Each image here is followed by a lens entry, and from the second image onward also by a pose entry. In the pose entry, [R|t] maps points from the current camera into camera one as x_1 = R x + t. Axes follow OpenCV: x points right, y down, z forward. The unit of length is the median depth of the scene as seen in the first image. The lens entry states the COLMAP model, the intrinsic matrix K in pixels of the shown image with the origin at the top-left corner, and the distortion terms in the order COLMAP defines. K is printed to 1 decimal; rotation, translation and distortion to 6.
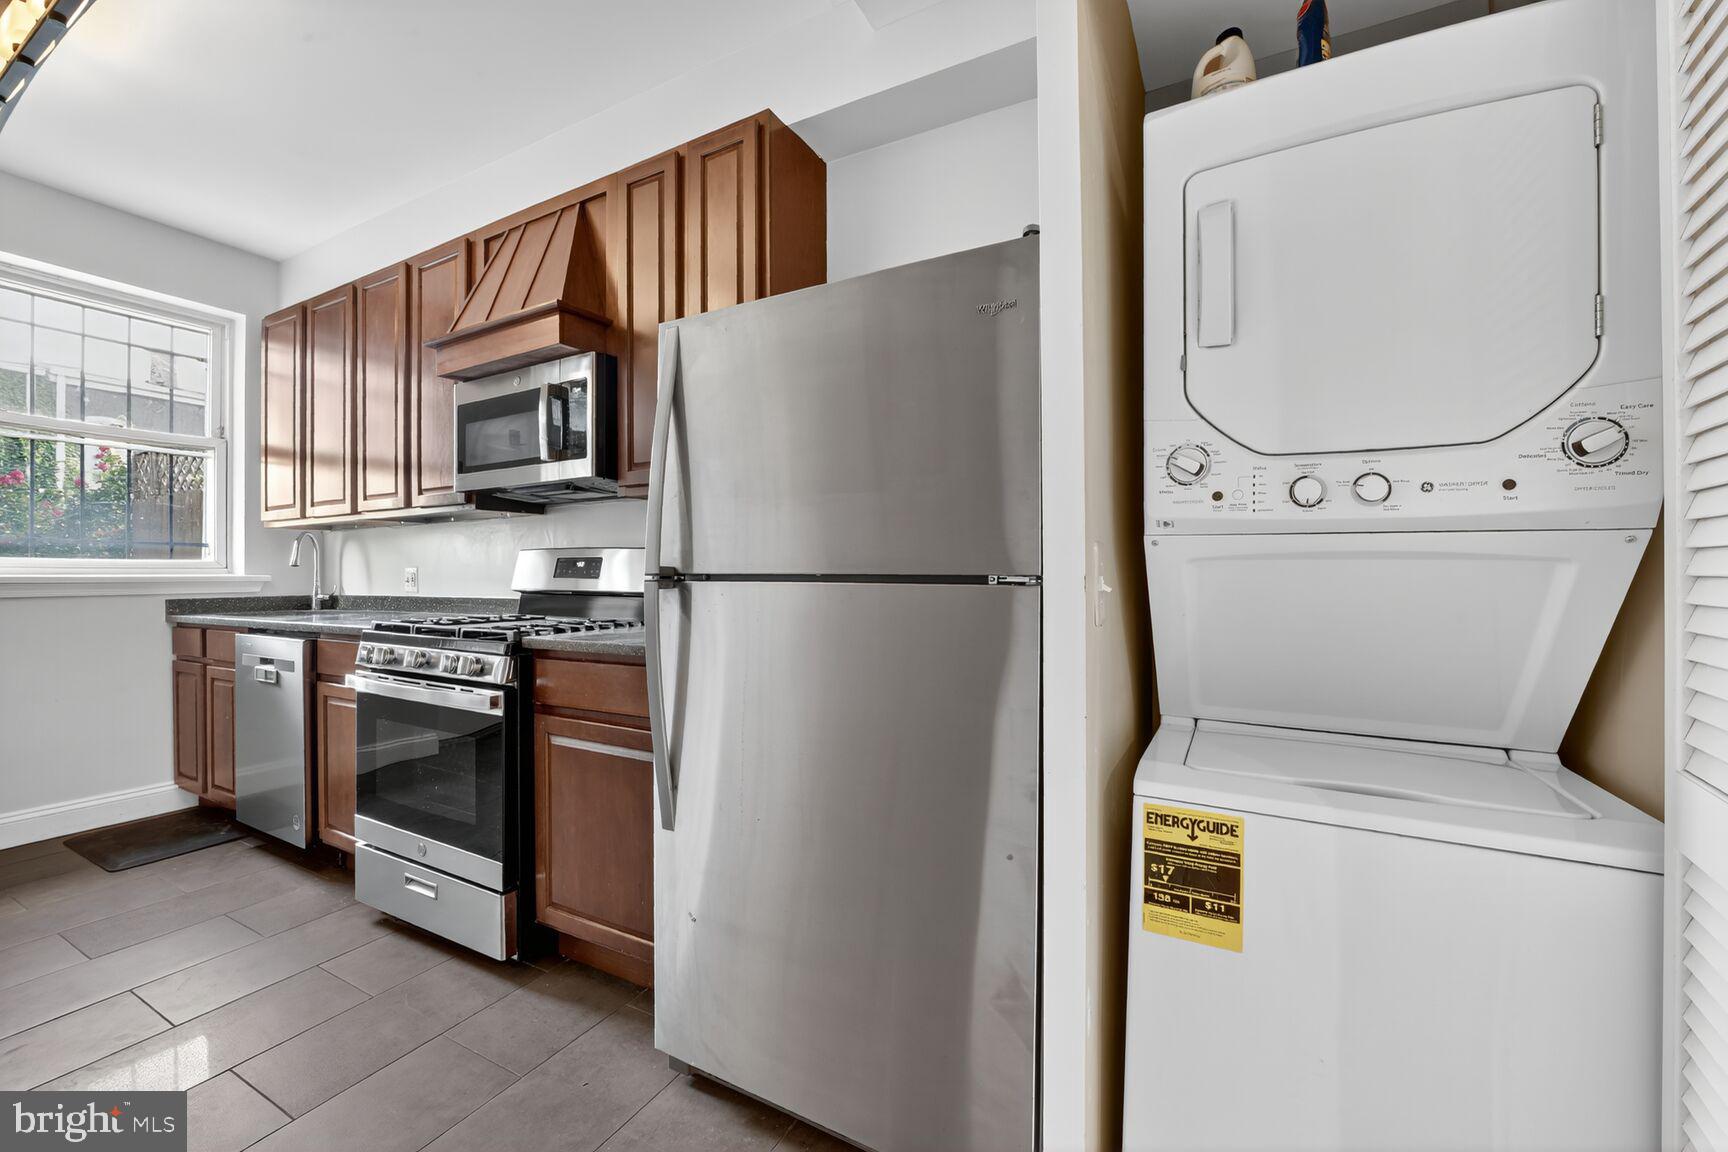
lens RADIAL K [[708.5, 0, 864.0], [0, 708.5, 576.0], [0, 0, 1]] dist [-0.021841, -0.000005]
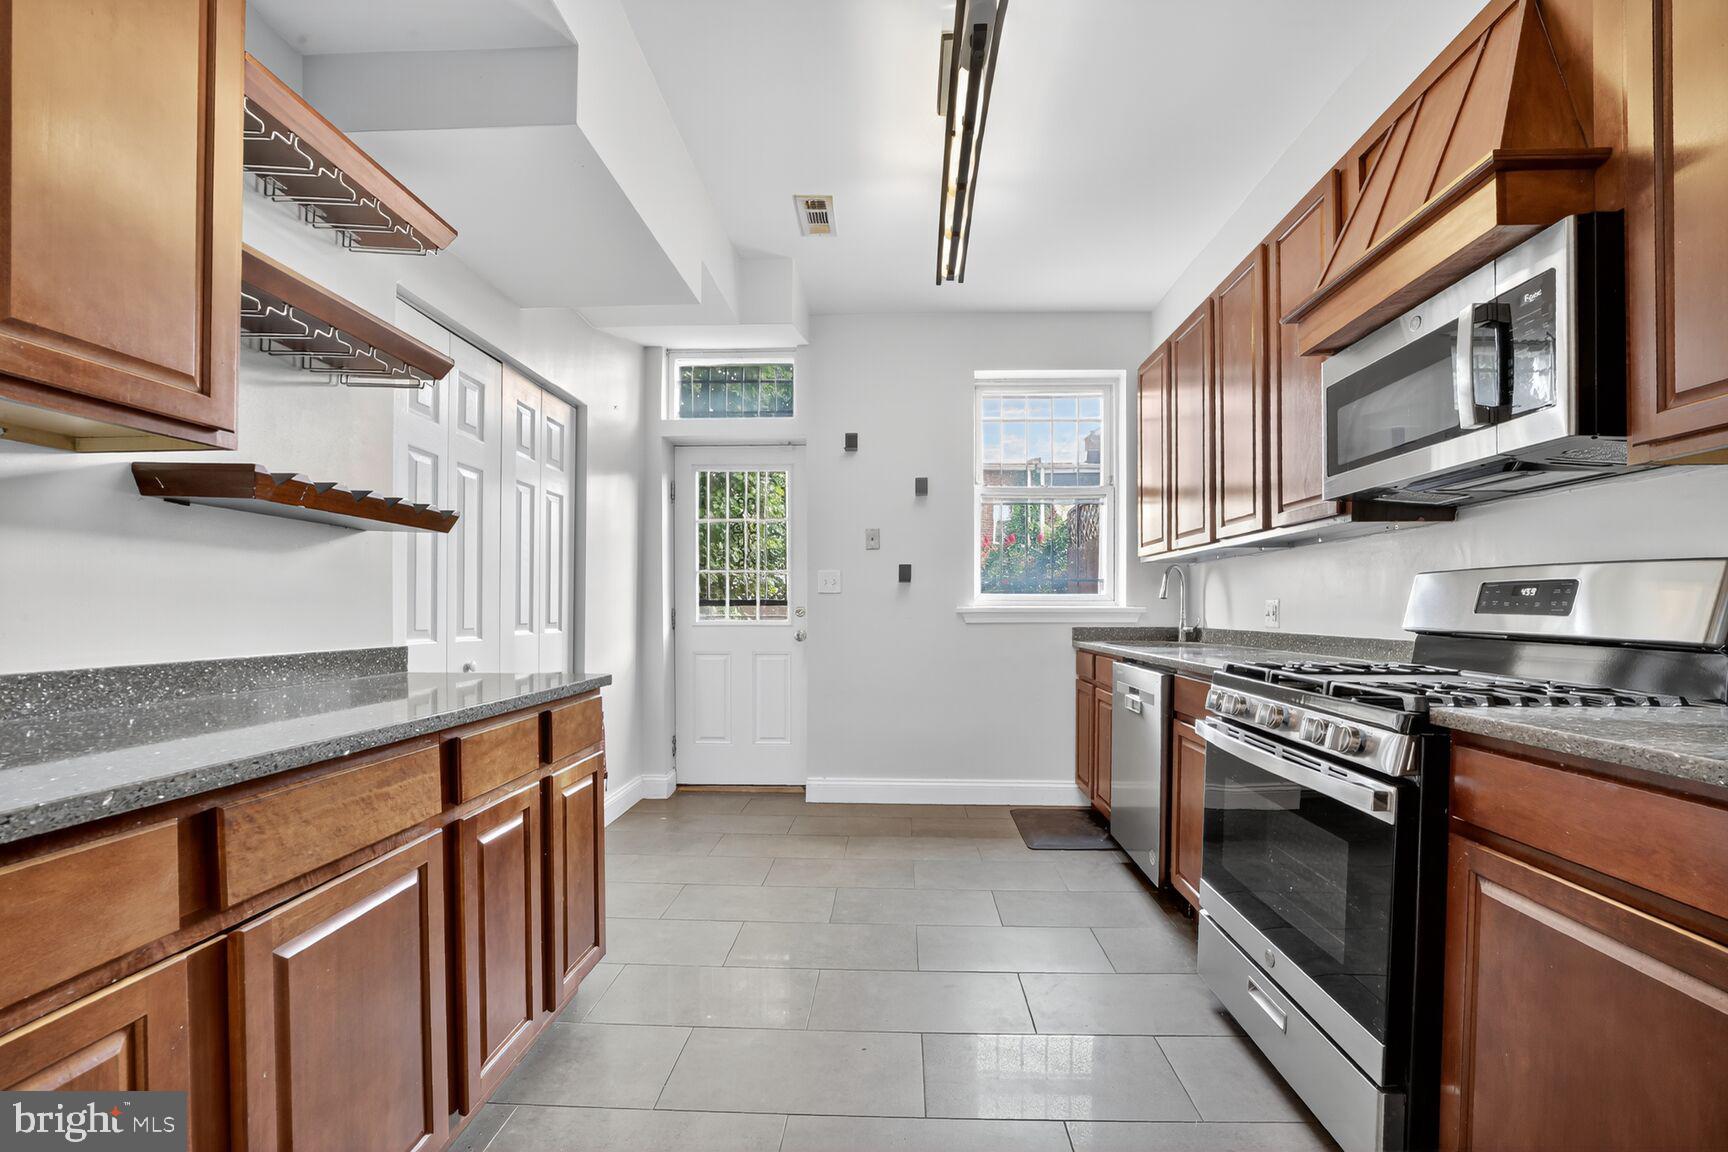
lens RADIAL K [[691.4, 0, 885.1], [0, 691.4, 610.9], [0, 0, 1]] dist [-0.020116, 0.000330]
pose [[0.458276, 0.007353, -0.888780, -0.136985], [-0.003790, 0.999973, 0.006319, -0.001482], [0.888802, 0.000472, 0.458291, 0.234863]]
